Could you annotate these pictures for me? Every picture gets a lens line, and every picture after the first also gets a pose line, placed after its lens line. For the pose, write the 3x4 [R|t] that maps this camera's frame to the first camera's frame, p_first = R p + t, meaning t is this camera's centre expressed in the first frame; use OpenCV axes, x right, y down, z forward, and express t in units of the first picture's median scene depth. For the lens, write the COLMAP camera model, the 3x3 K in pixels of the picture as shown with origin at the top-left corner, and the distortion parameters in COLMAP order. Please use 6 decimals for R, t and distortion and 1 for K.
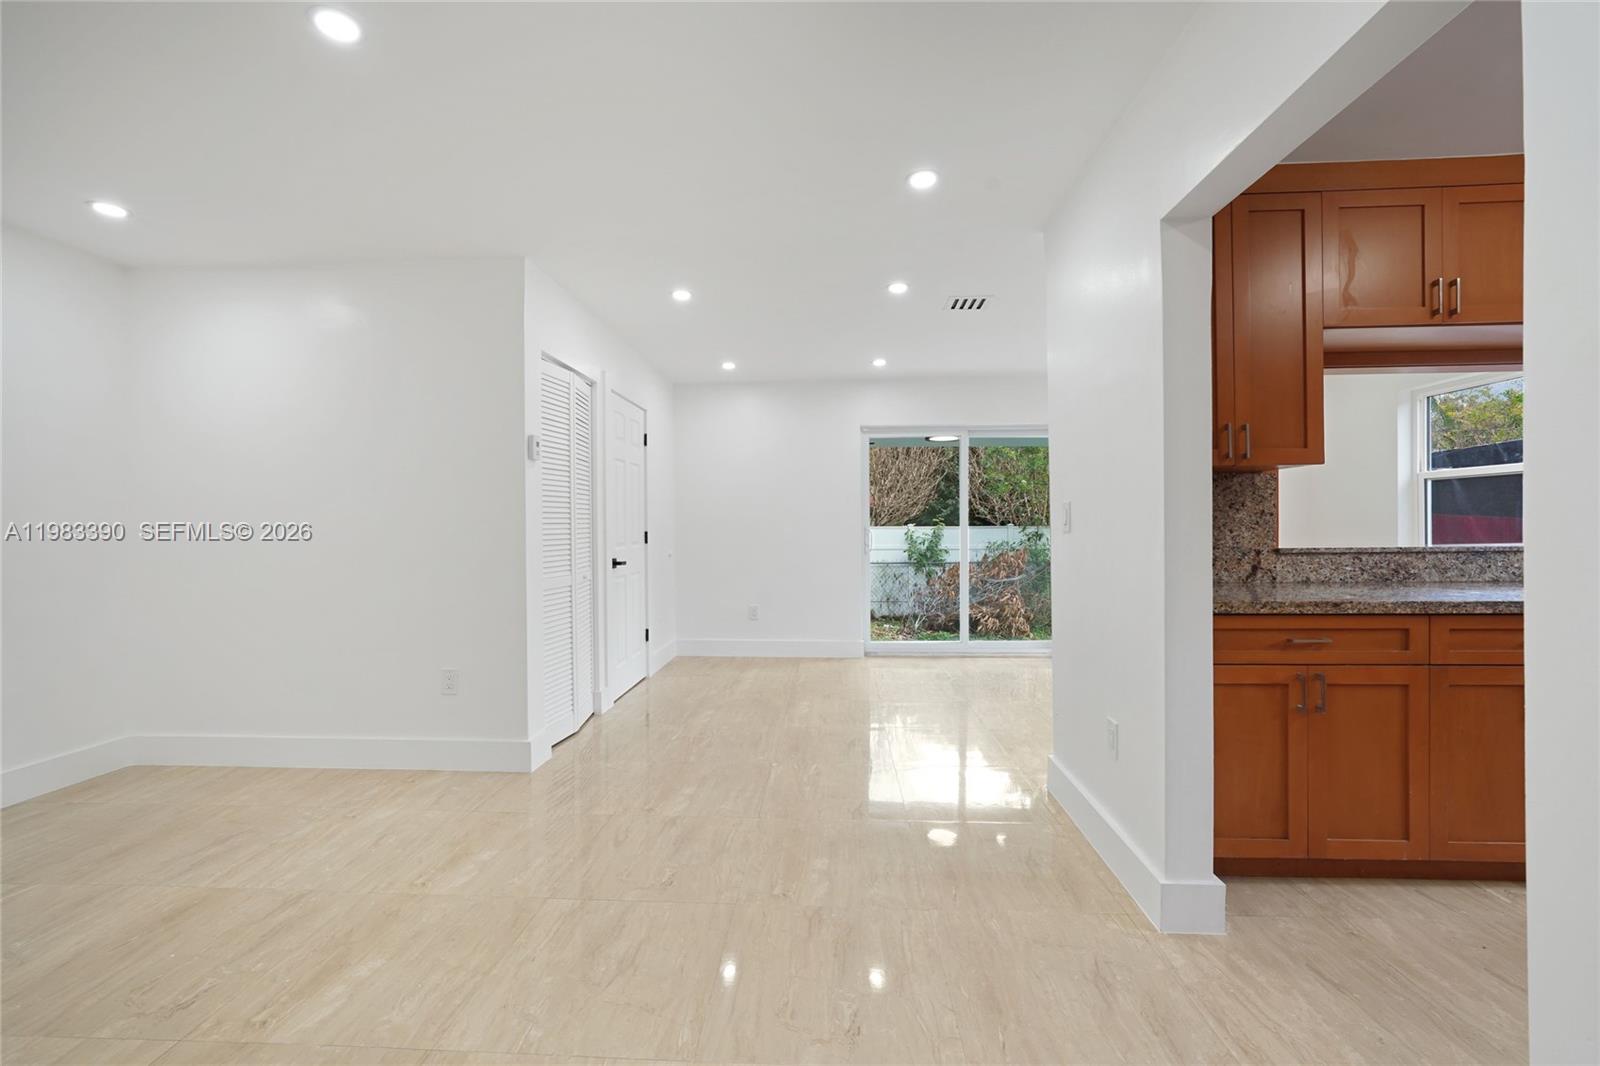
lens RADIAL K [[646.9, 0, 803.2], [0, 646.9, 529.2], [0, 0, 1]] dist [-0.020479, 0.007027]
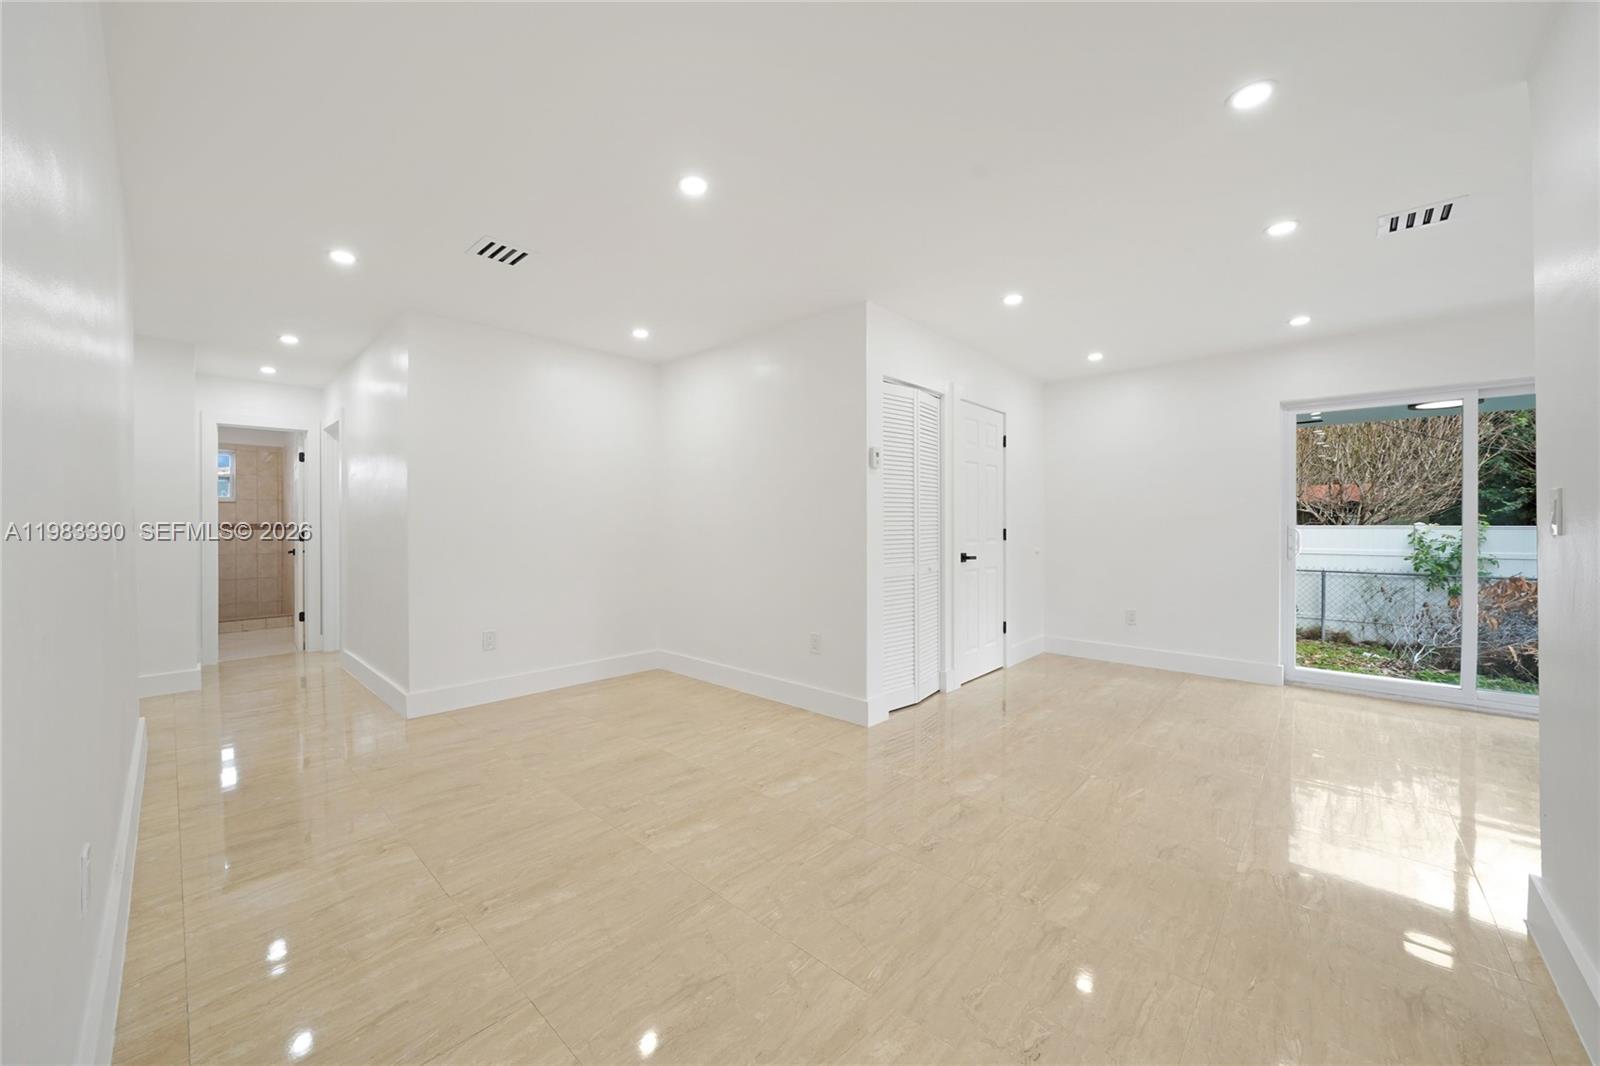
lens RADIAL K [[594.7, 0, 777.4], [0, 594.7, 527.3], [0, 0, 1]] dist [-0.016346, 0.000094]
pose [[0.758017, 0.007779, -0.652189, 0.194374], [-0.006774, 0.999969, 0.004054, -0.000182], [0.652200, 0.001345, 0.758046, 0.051110]]
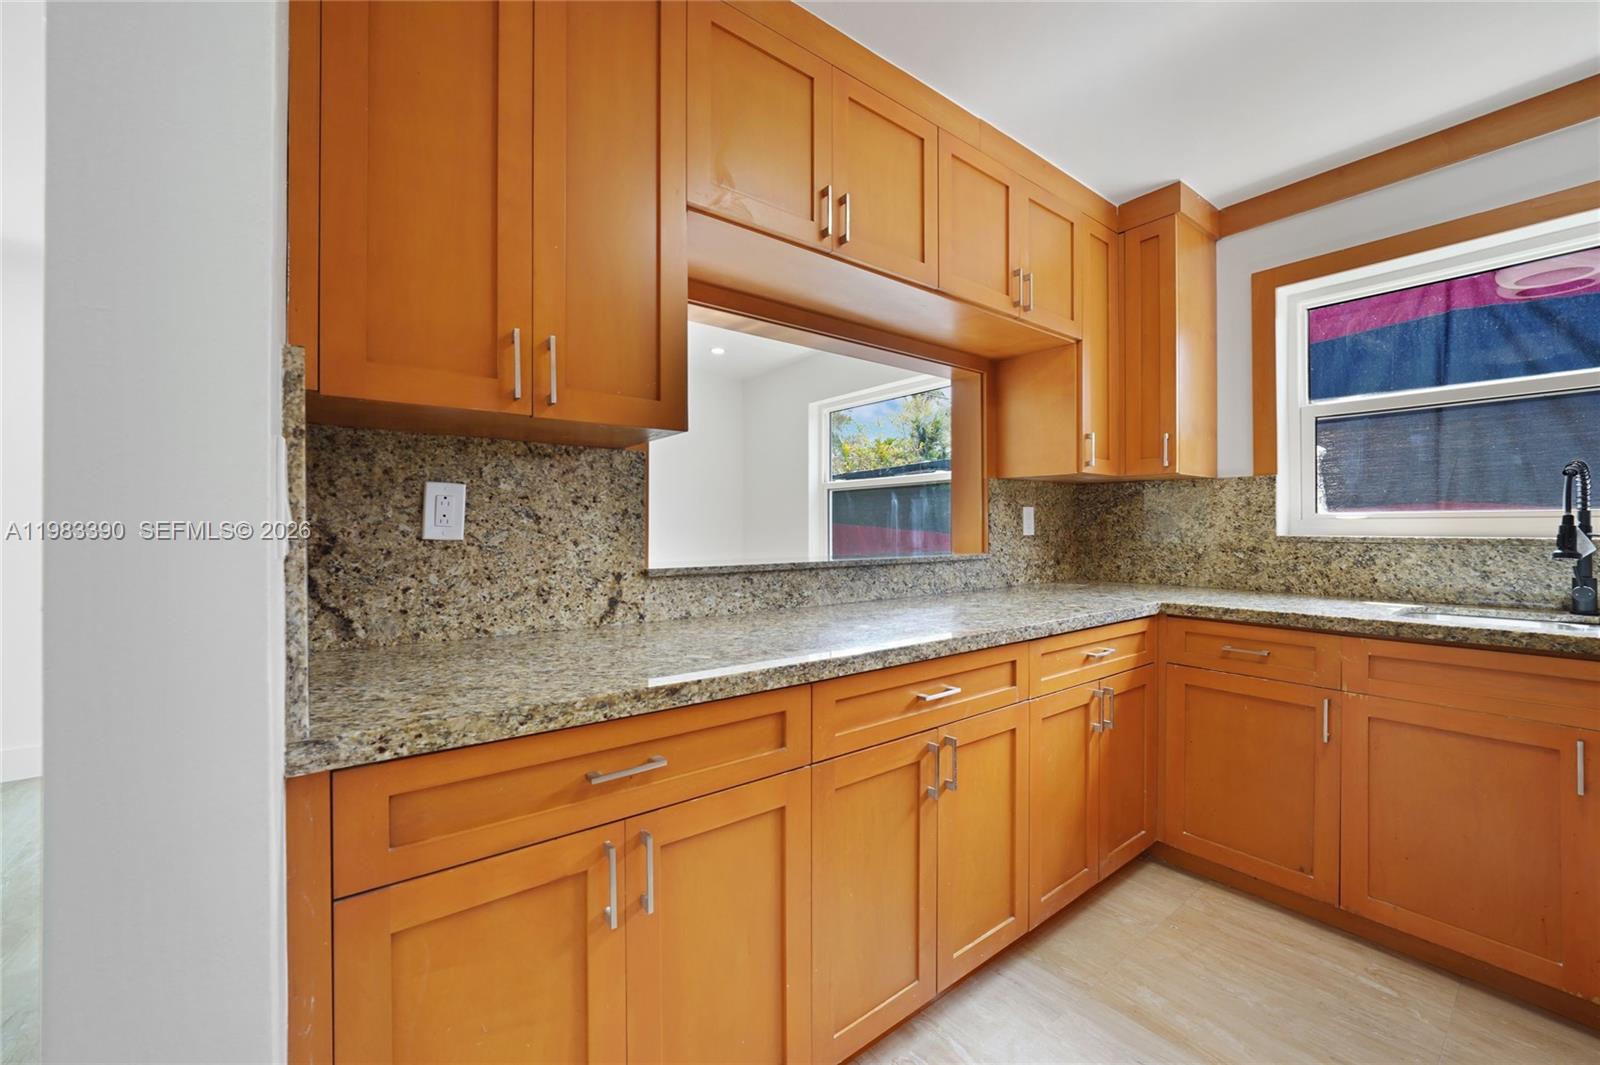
lens RADIAL K [[631.2, 0, 800.0], [0, 631.2, 532.5], [0, 0, 1]] dist [-0.017043, 0.000164]
pose [[0.754227, 0.004690, 0.656597, 0.440393], [-0.001429, 0.999984, -0.005501, -0.003722], [-0.656612, 0.003211, 0.754222, 0.422116]]
